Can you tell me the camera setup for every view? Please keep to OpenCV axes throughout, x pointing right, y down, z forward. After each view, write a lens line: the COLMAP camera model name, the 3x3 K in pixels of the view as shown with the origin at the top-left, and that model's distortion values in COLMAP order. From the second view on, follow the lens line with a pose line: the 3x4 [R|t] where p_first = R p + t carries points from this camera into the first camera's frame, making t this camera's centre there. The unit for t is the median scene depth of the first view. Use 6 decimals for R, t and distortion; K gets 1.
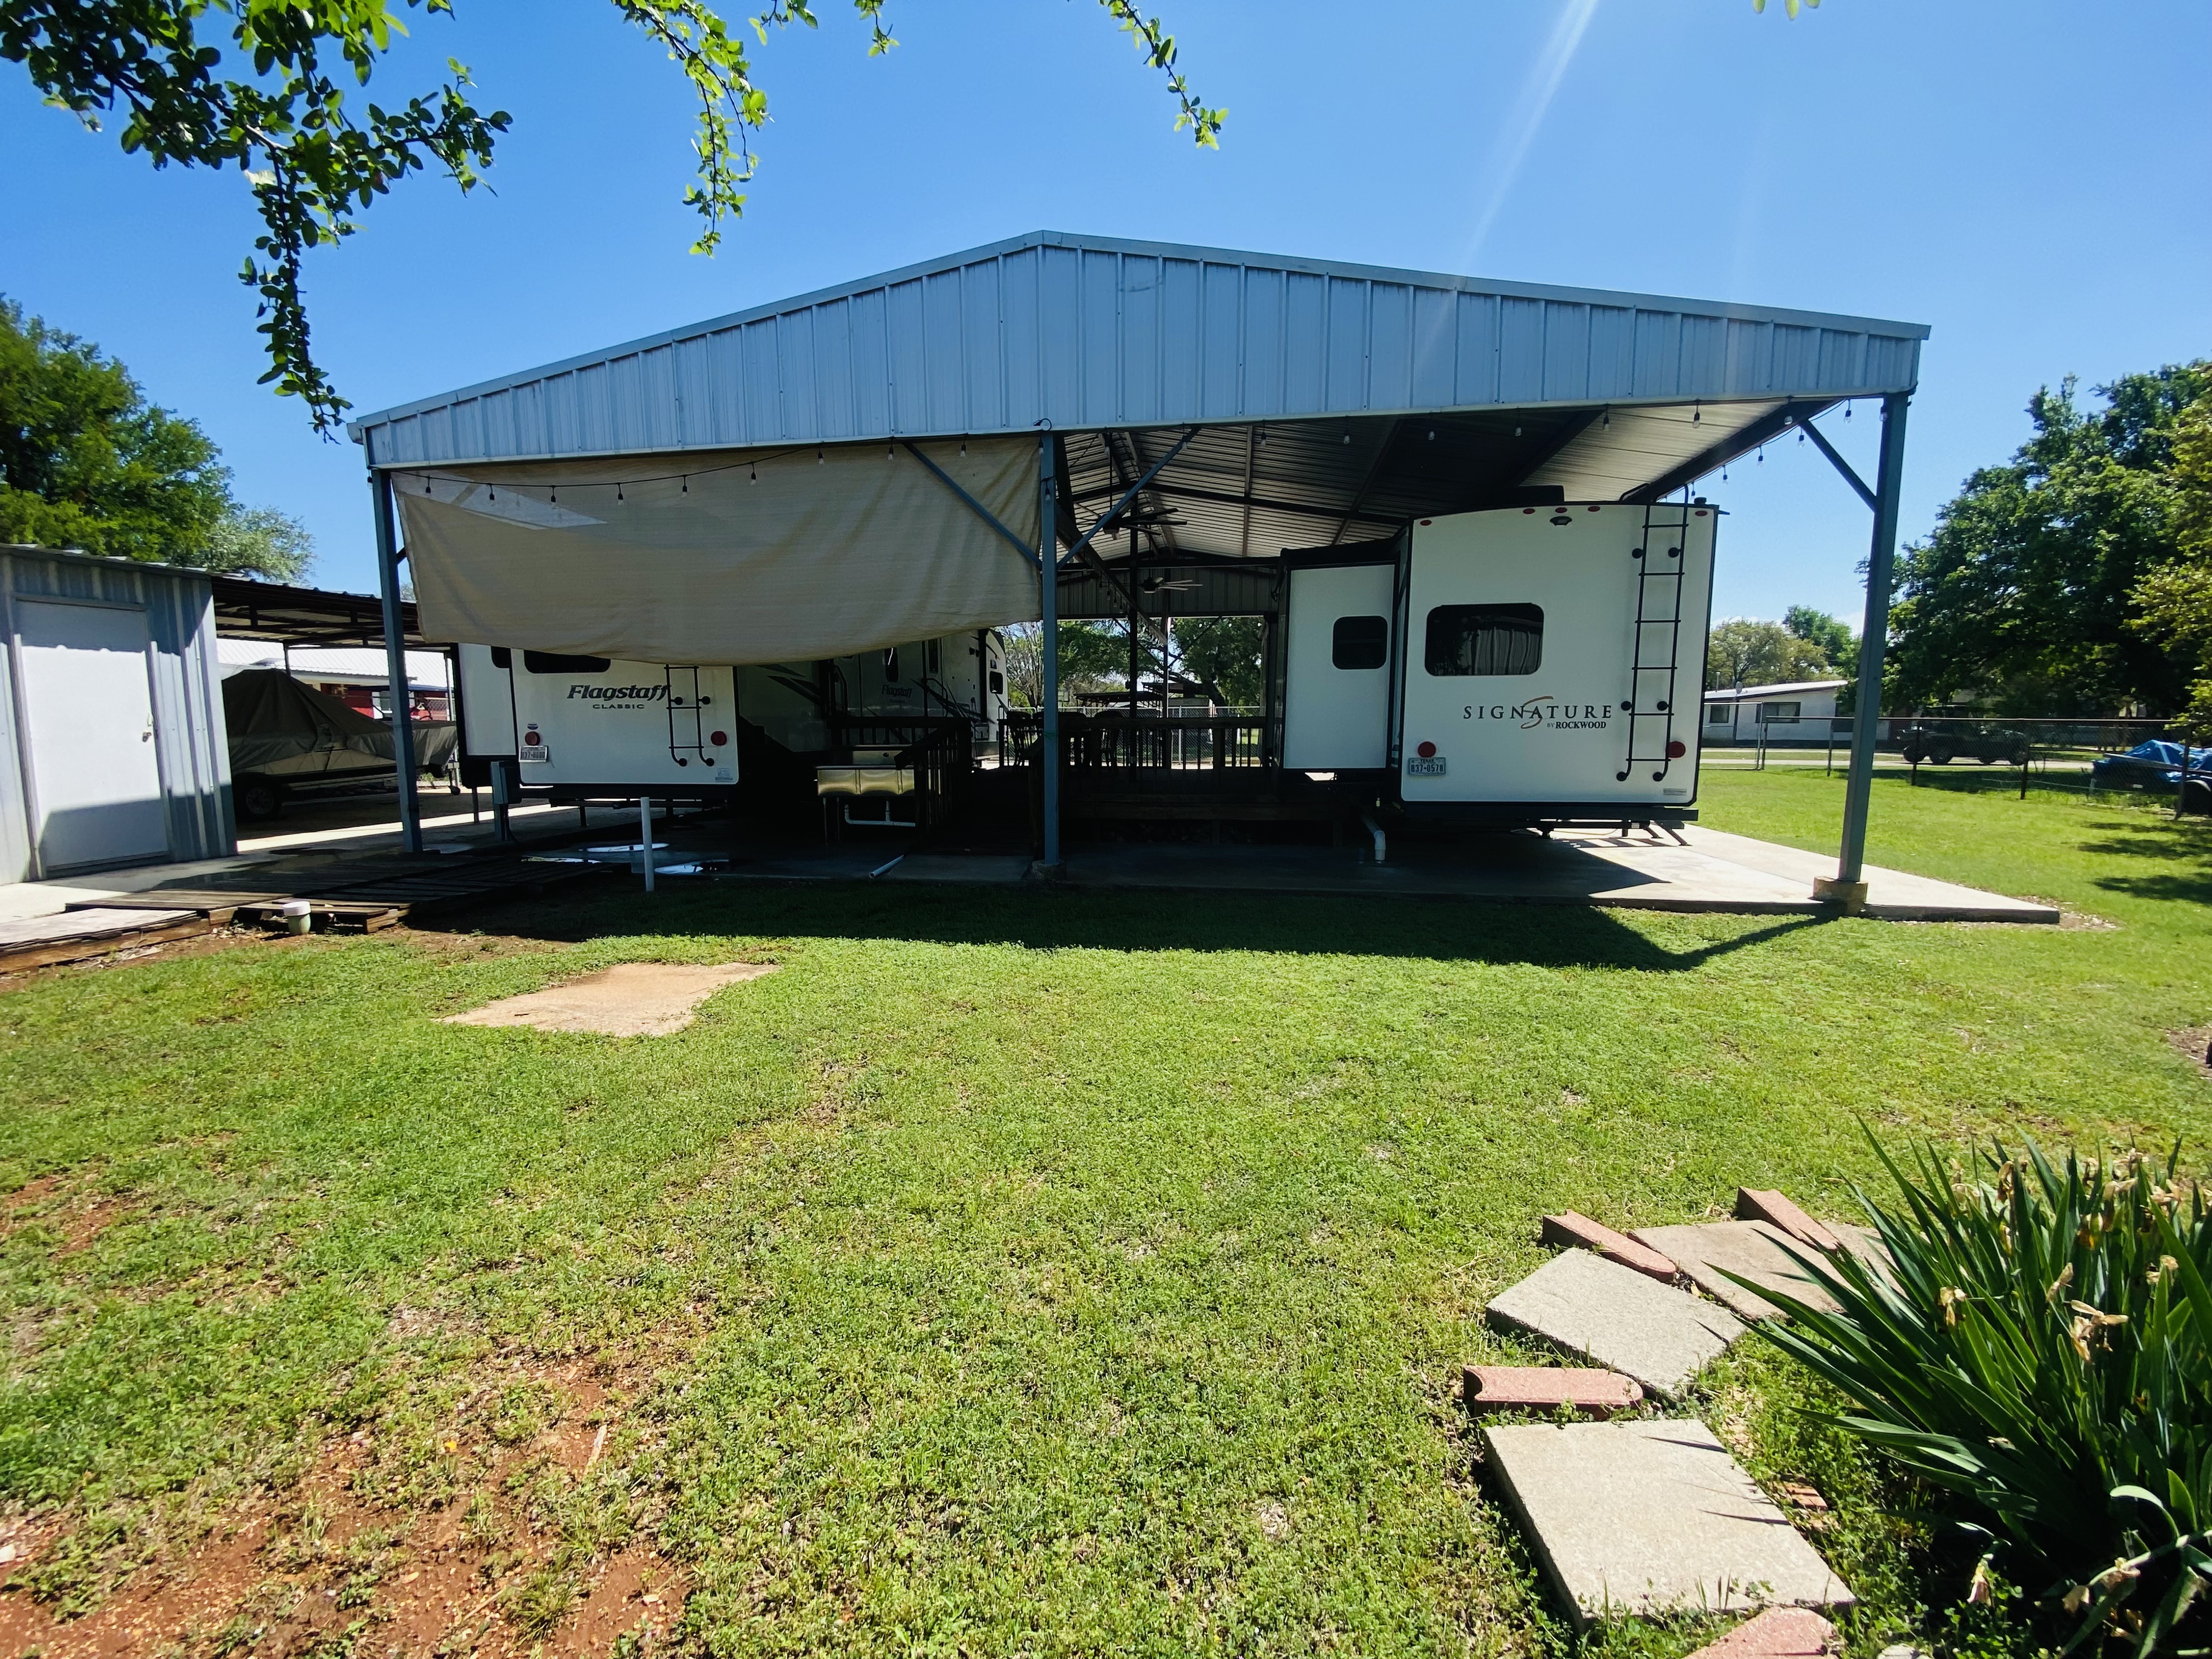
lens RADIAL K [[890.4, 0, 1106.0], [0, 890.4, 829.5], [0, 0, 1]] dist [-0.000236, -0.000070]
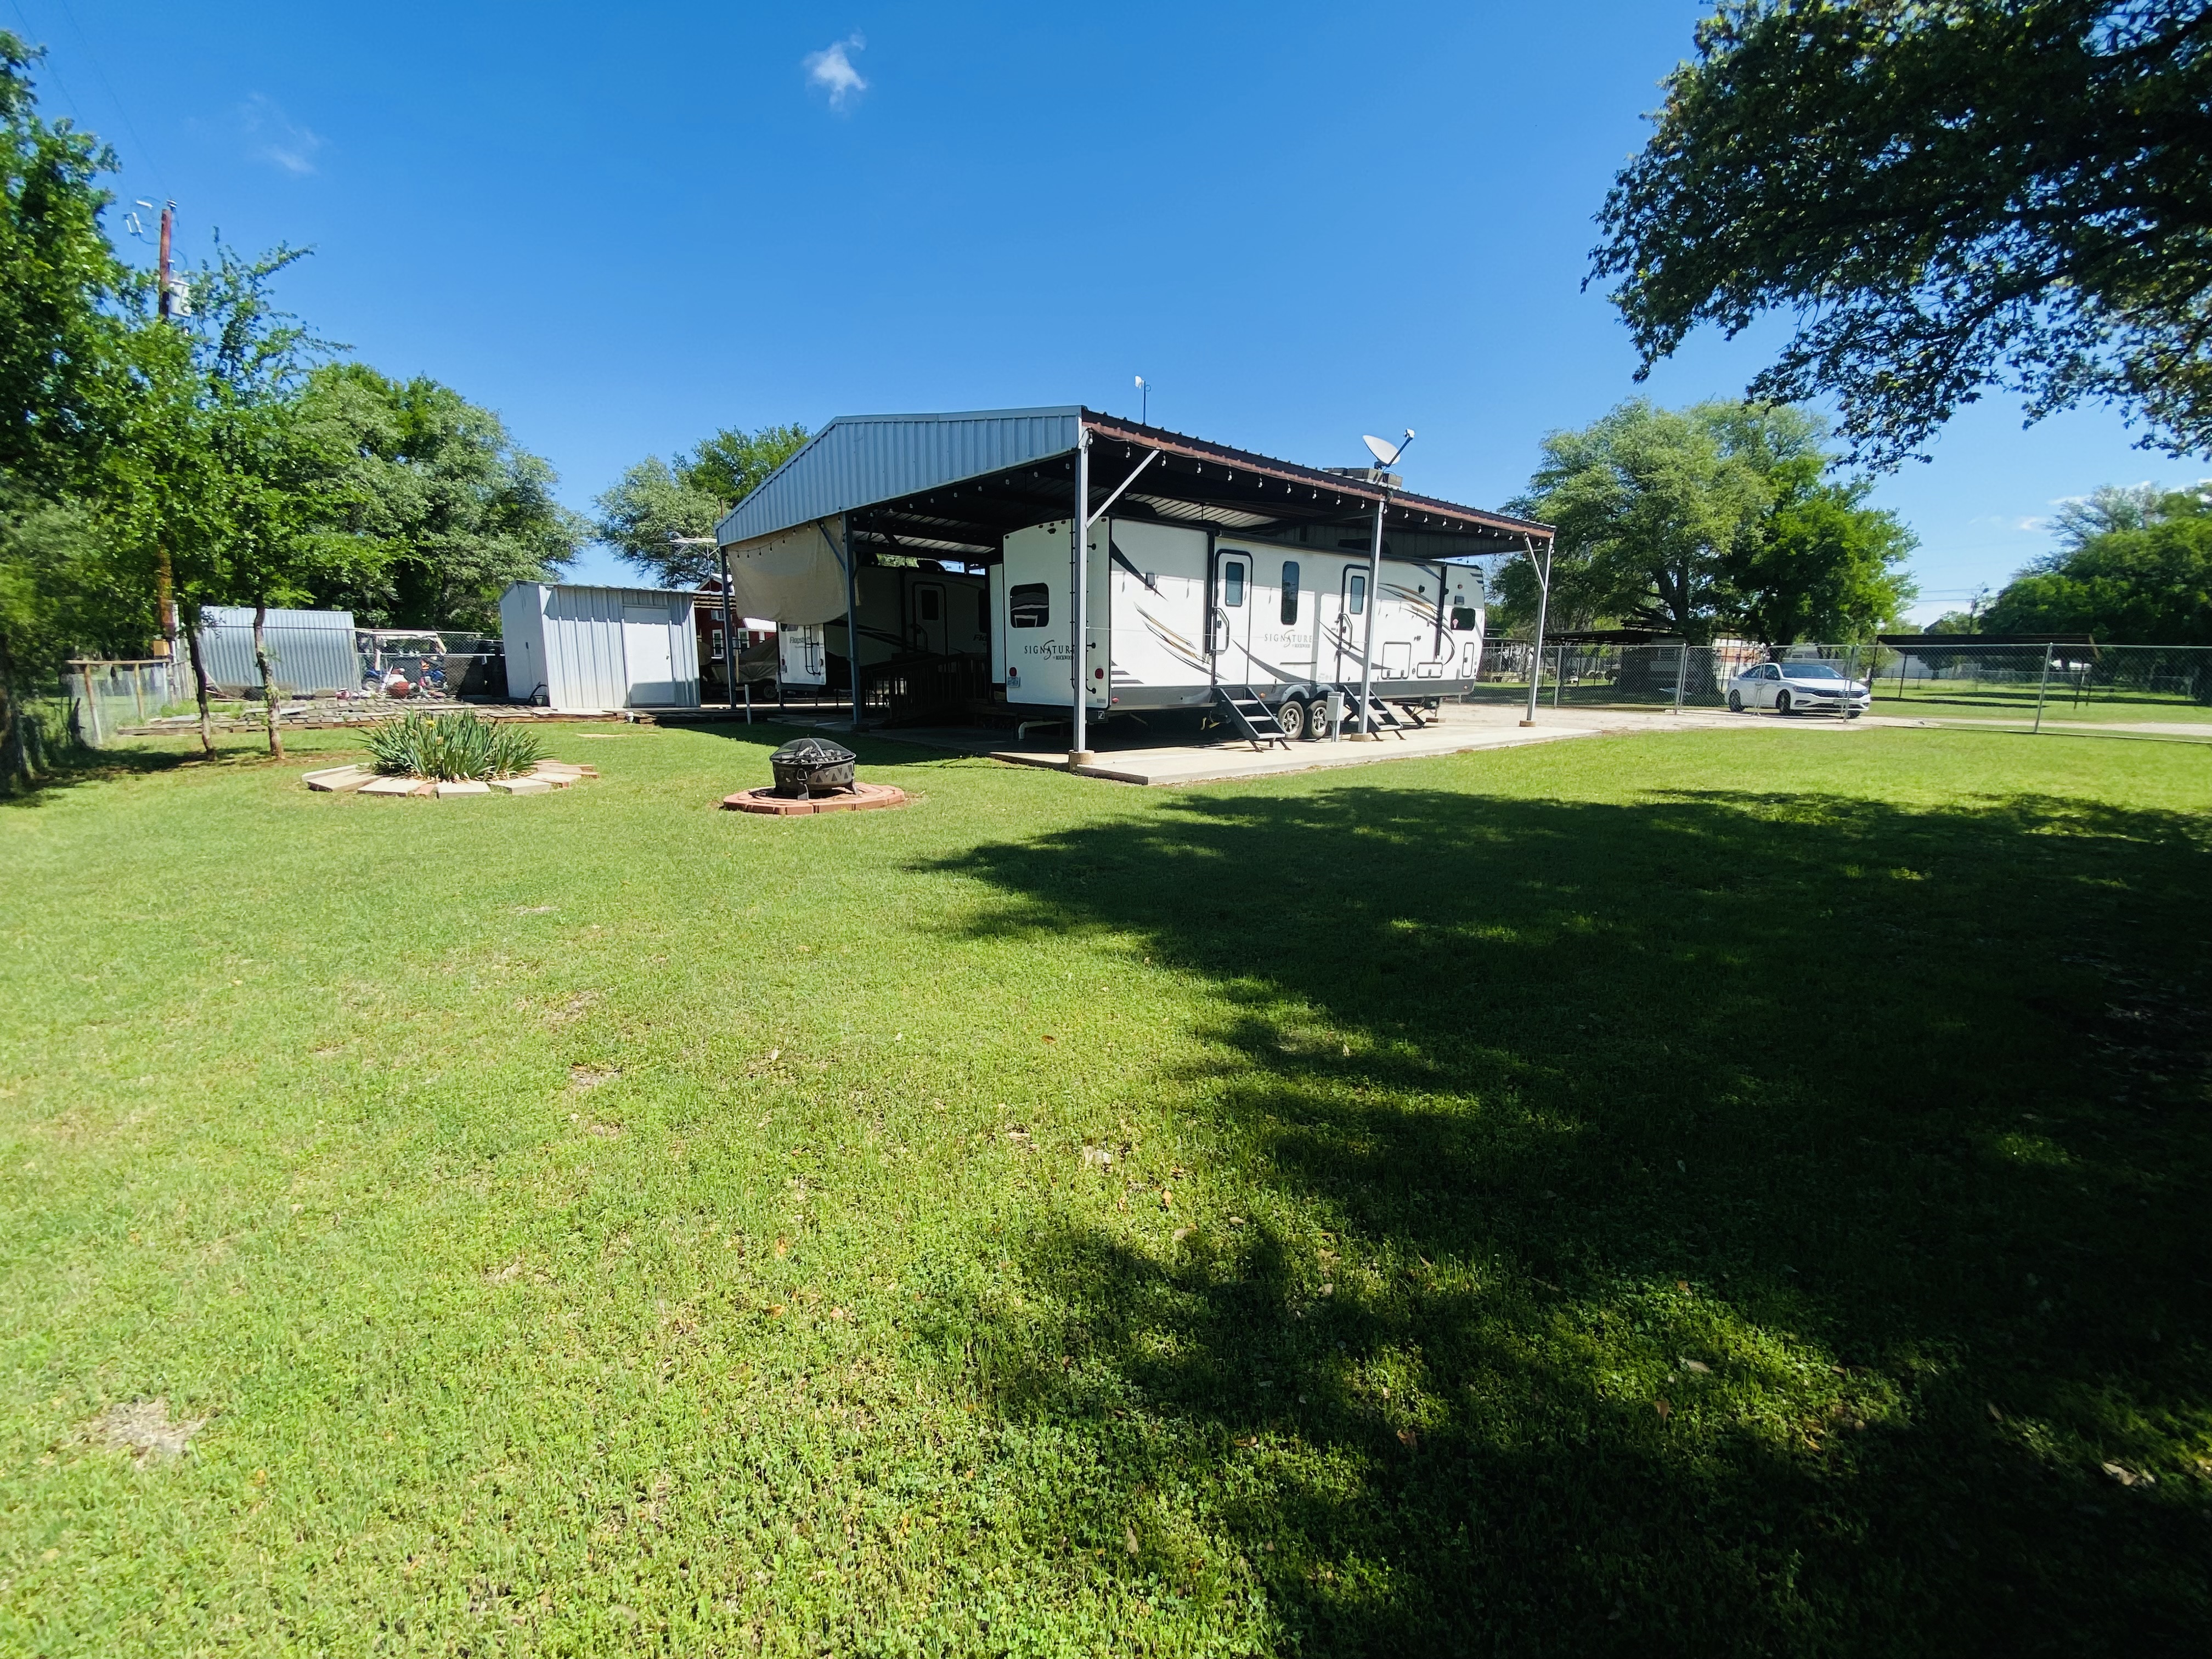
lens RADIAL K [[890.4, 0, 1106.0], [0, 890.4, 829.5], [0, 0, 1]] dist [-0.000236, -0.000070]
pose [[0.749826, 0.132511, -0.648230, 1.630851], [-0.095988, 0.991161, 0.091580, 0.033587], [0.654635, -0.006447, 0.755918, -0.142742]]
